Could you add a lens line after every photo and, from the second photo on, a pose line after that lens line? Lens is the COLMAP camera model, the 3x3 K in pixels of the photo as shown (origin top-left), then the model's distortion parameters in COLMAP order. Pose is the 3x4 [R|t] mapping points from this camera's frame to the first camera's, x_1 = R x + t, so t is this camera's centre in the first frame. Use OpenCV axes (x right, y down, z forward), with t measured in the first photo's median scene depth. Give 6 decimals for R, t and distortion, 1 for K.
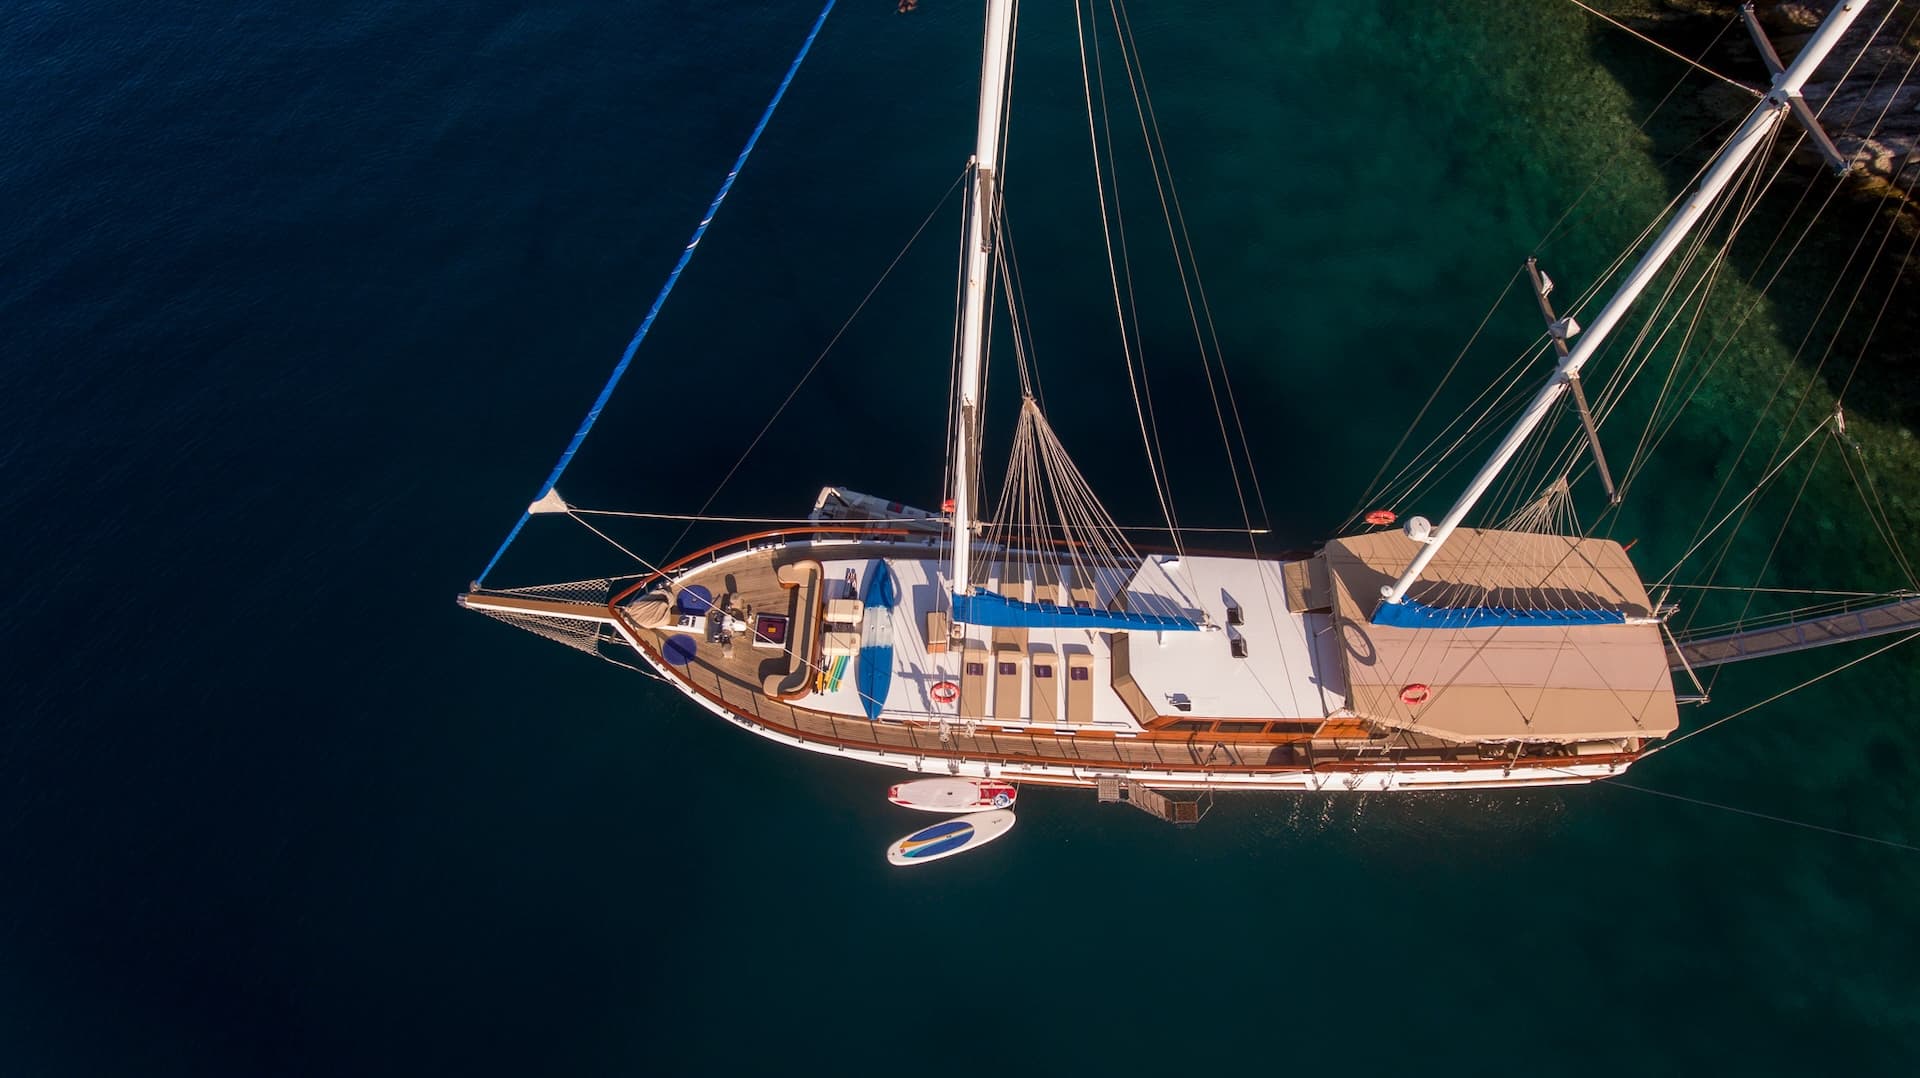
lens RADIAL K [[1138.8, 0, 955.3], [0, 1138.8, 536.9], [0, 0, 1]] dist [-0.003465, -0.005636]
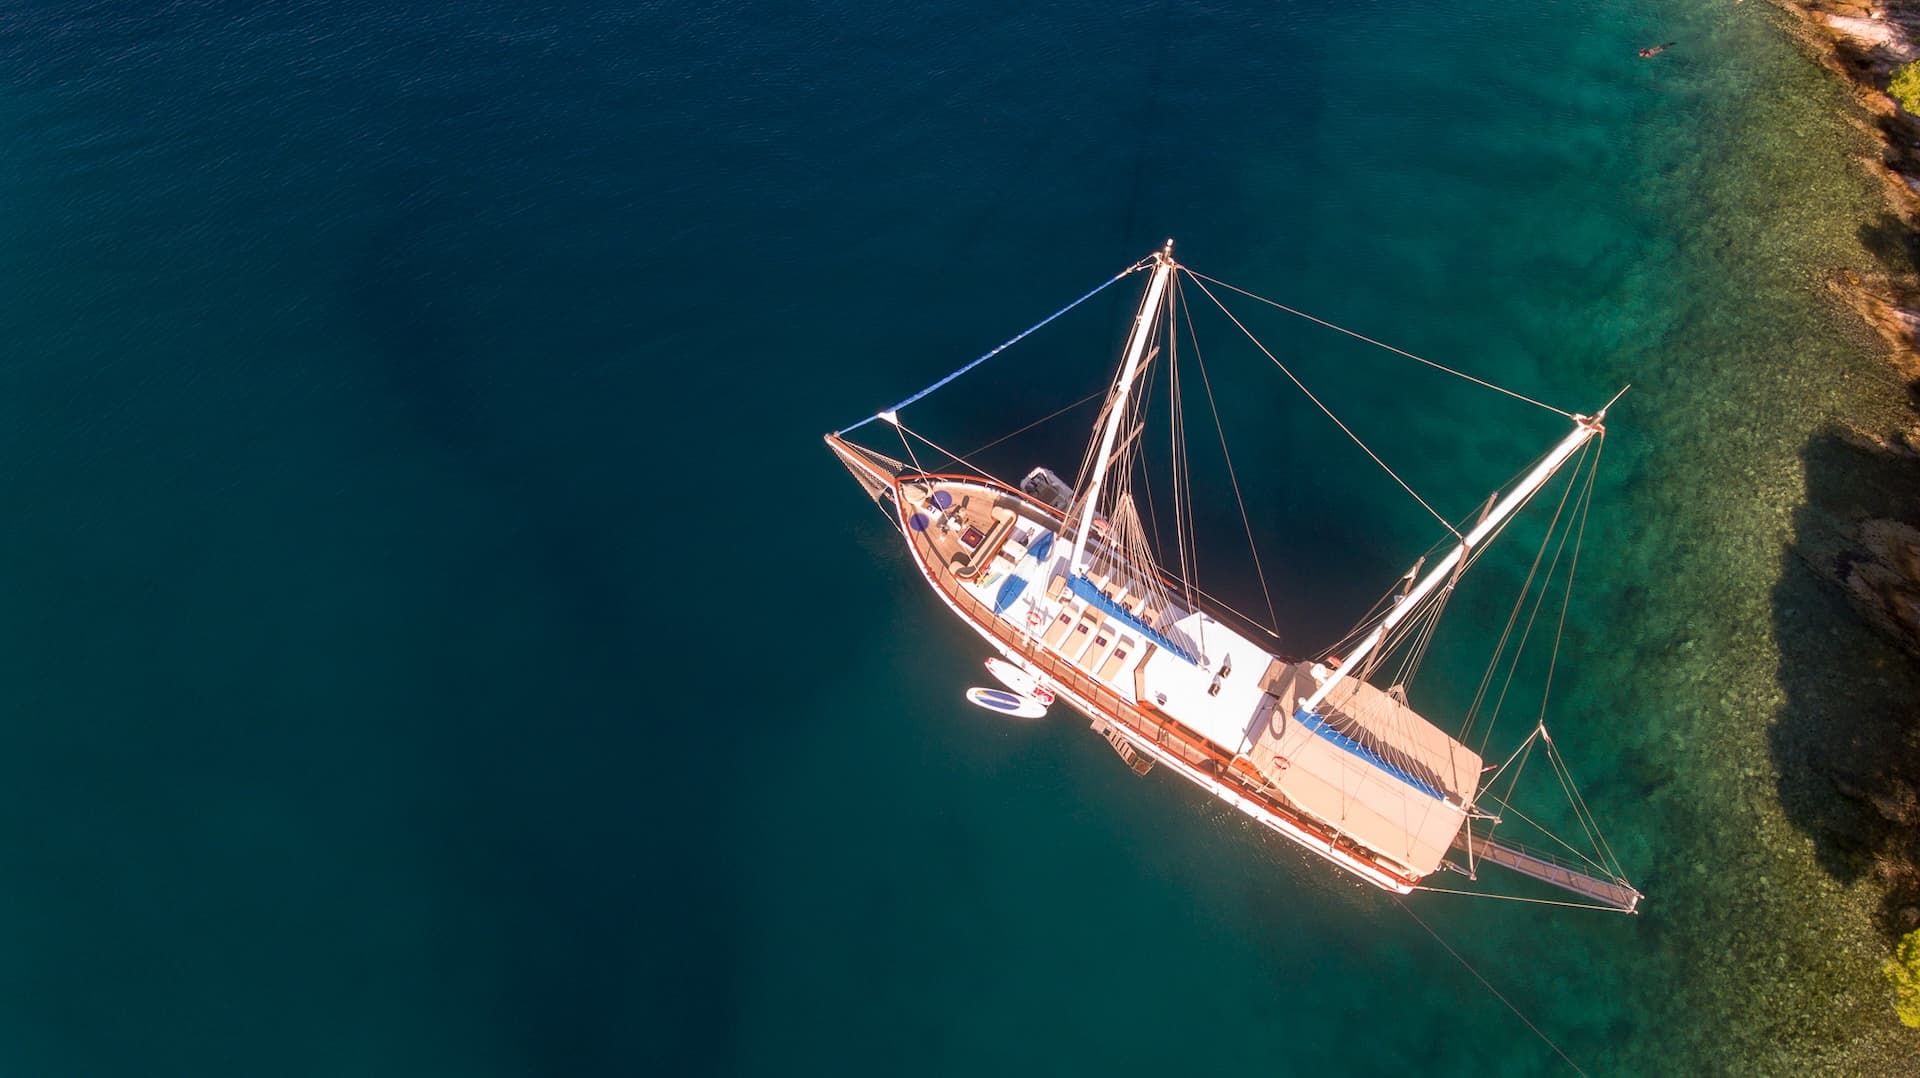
lens RADIAL K [[1138.8, 0, 962.7], [0, 1138.8, 534.6], [0, 0, 1]] dist [-0.003465, -0.005636]
pose [[0.843642, 0.478820, -0.242898, 0.231047], [-0.467321, 0.877603, 0.106884, -0.094906], [0.264346, 0.023339, 0.964145, -0.606338]]
